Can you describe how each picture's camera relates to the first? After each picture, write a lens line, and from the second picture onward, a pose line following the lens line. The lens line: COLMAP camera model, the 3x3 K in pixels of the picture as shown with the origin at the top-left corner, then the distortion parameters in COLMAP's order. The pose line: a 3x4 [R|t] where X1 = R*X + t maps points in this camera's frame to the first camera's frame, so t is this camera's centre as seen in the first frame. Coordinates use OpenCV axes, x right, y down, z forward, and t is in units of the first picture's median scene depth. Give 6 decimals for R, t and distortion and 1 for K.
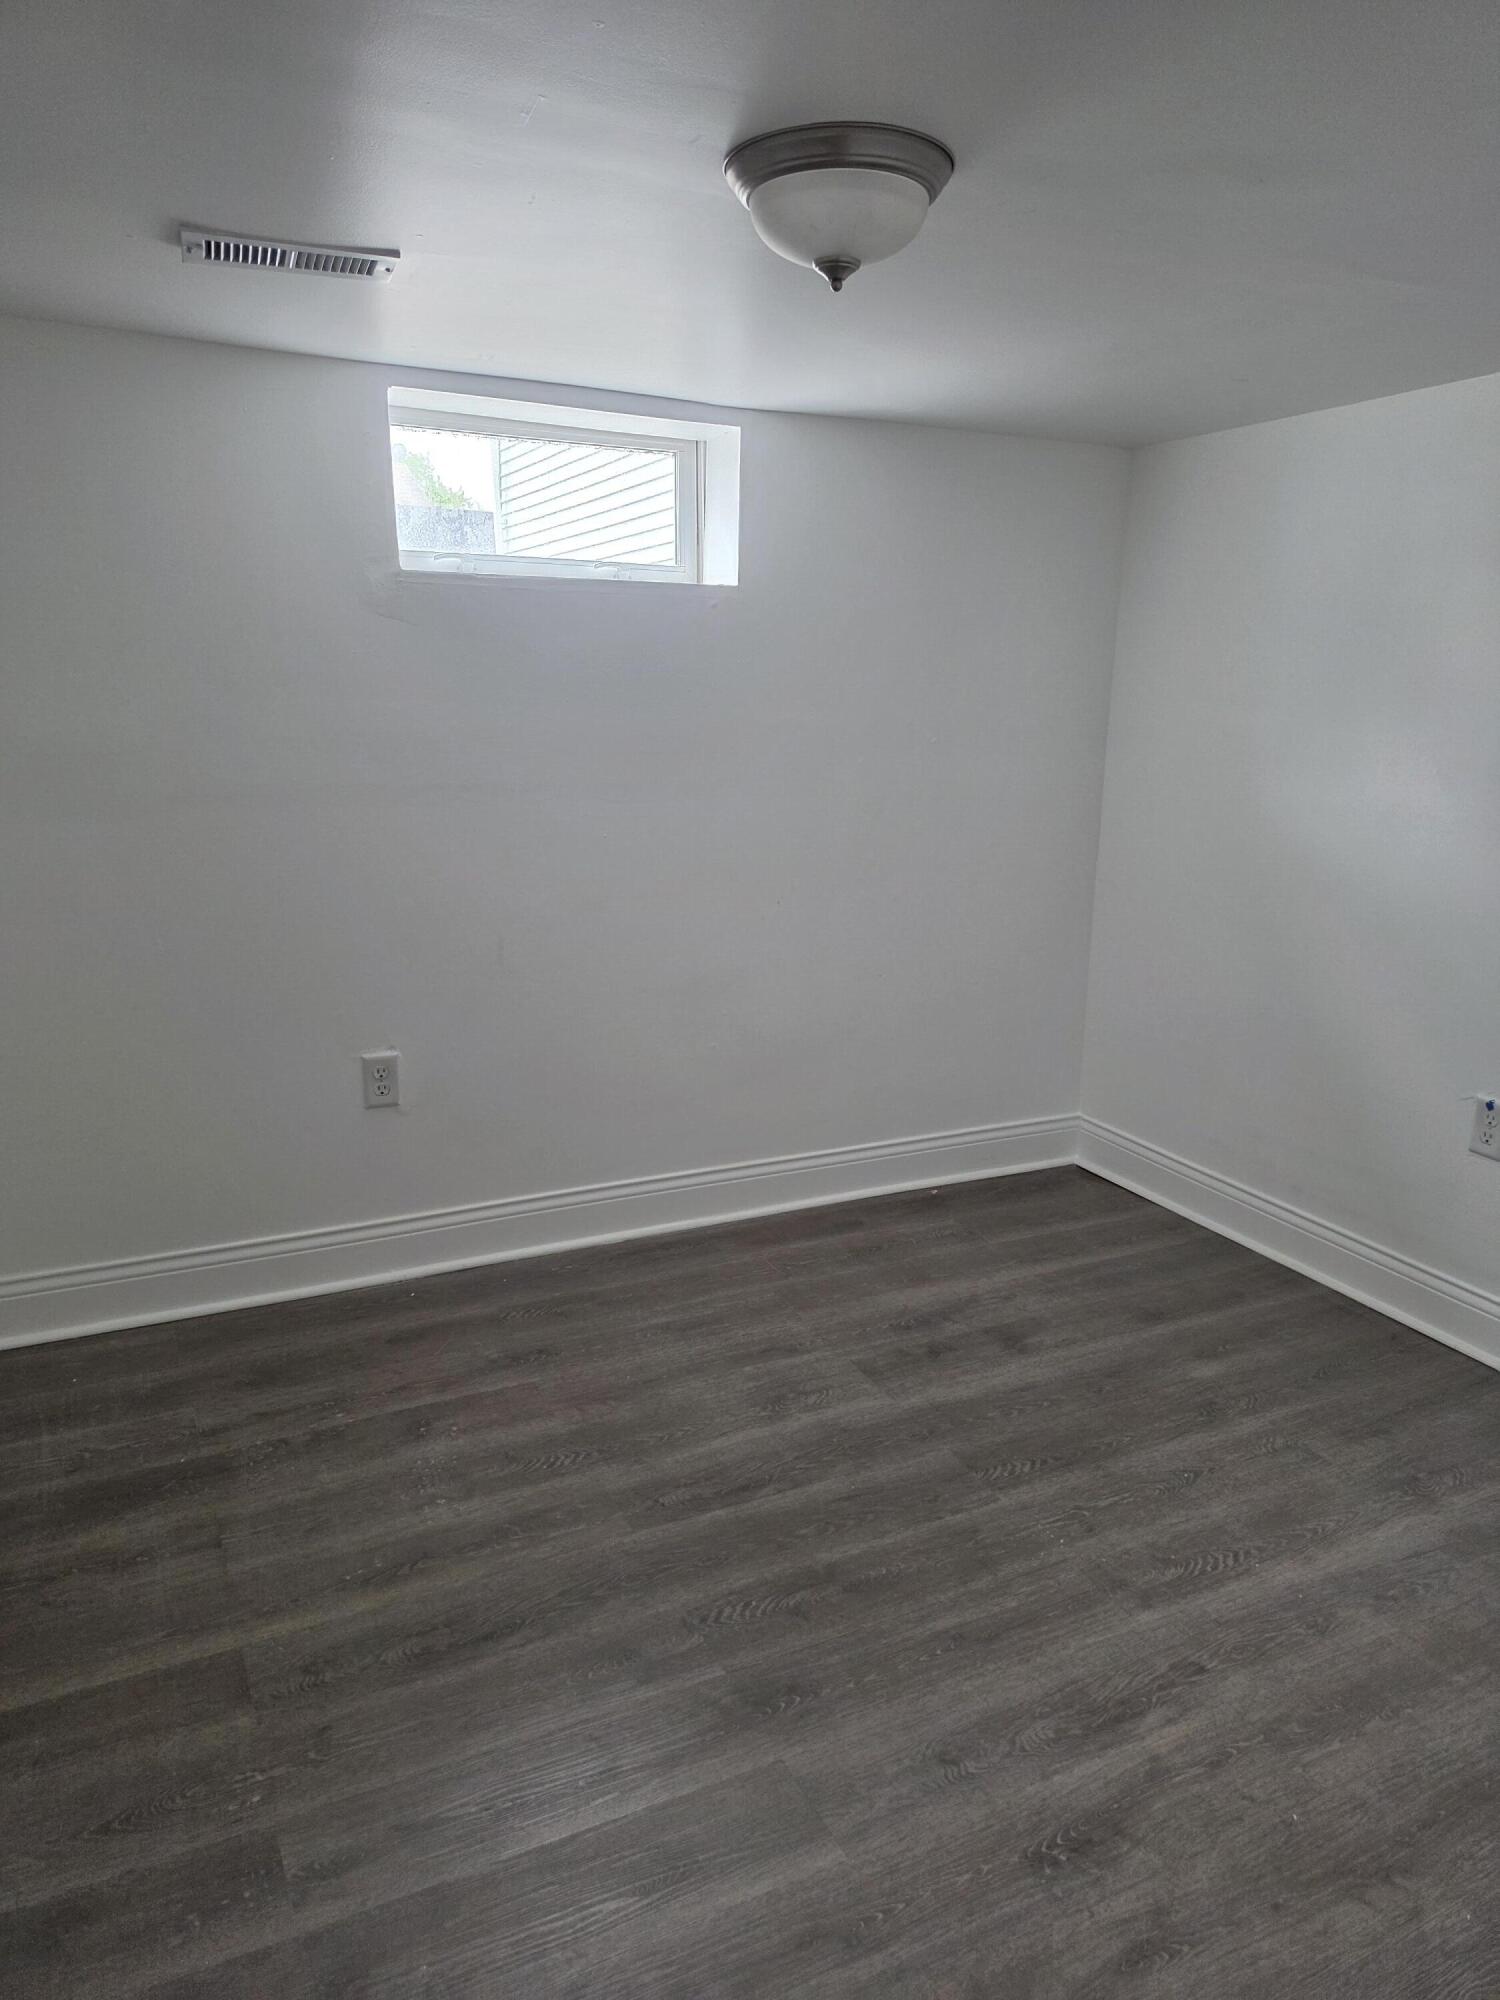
lens RADIAL K [[1377.0, 0, 750.0], [0, 1377.0, 1000.0], [0, 0, 1]] dist [0.051506, -0.048583]
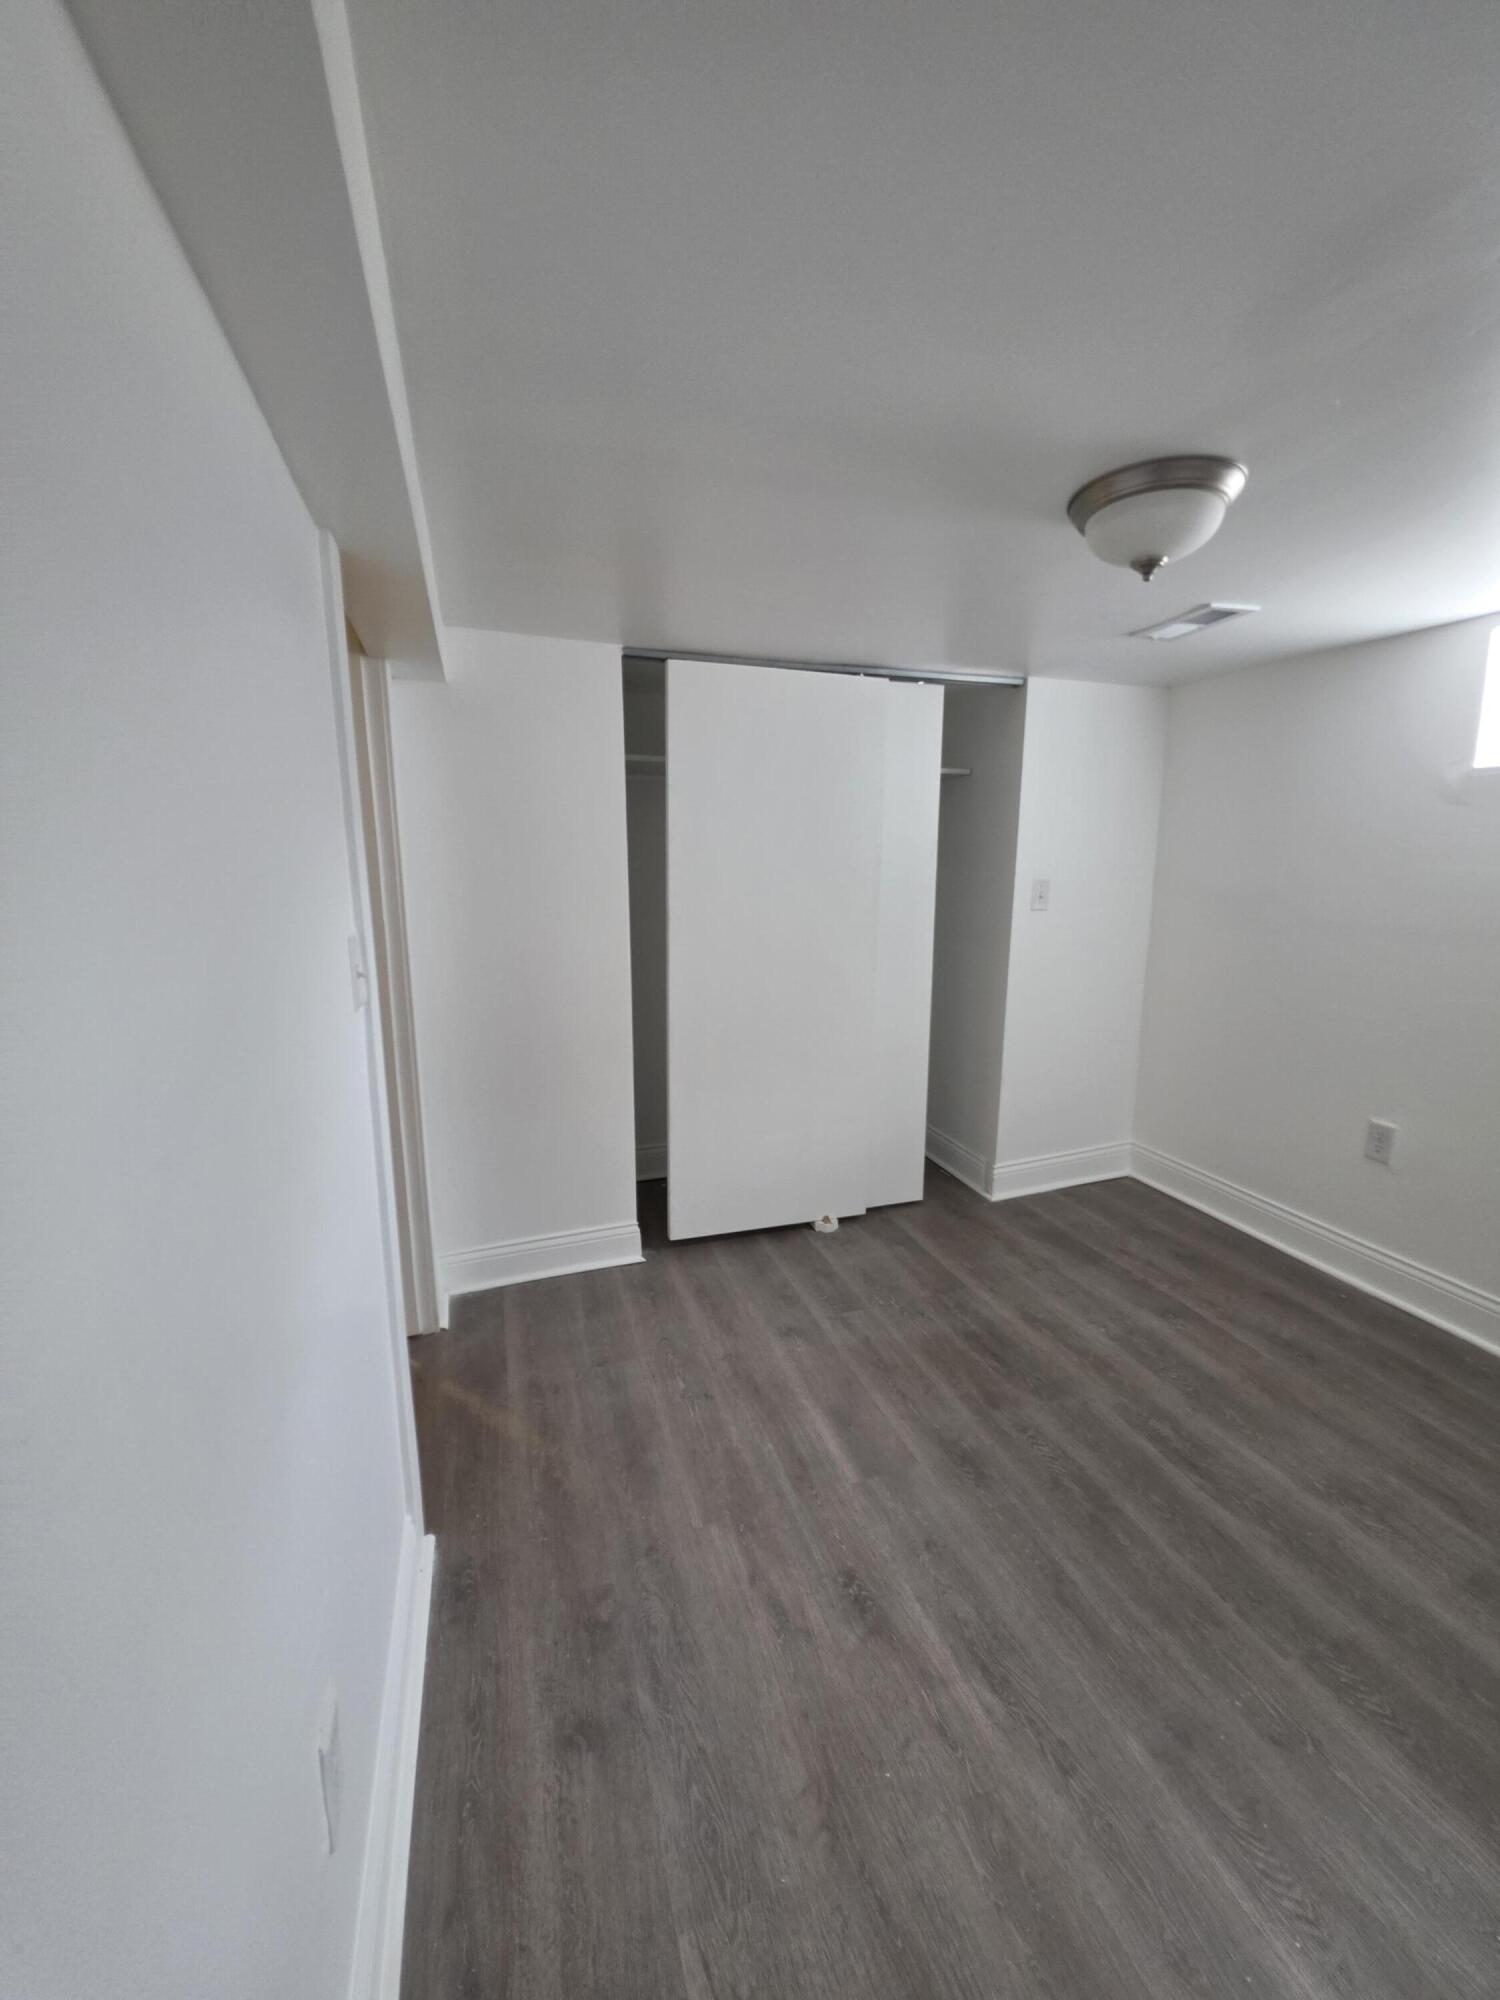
lens RADIAL K [[766.4, 0, 767.5], [0, 766.4, 997.6], [0, 0, 1]] dist [0.016529, 0.000211]
pose [[-0.096022, 0.168204, -0.981064, 0.745508], [-0.214014, 0.959079, 0.185381, -0.130048], [0.972100, 0.227762, -0.056095, 0.611548]]
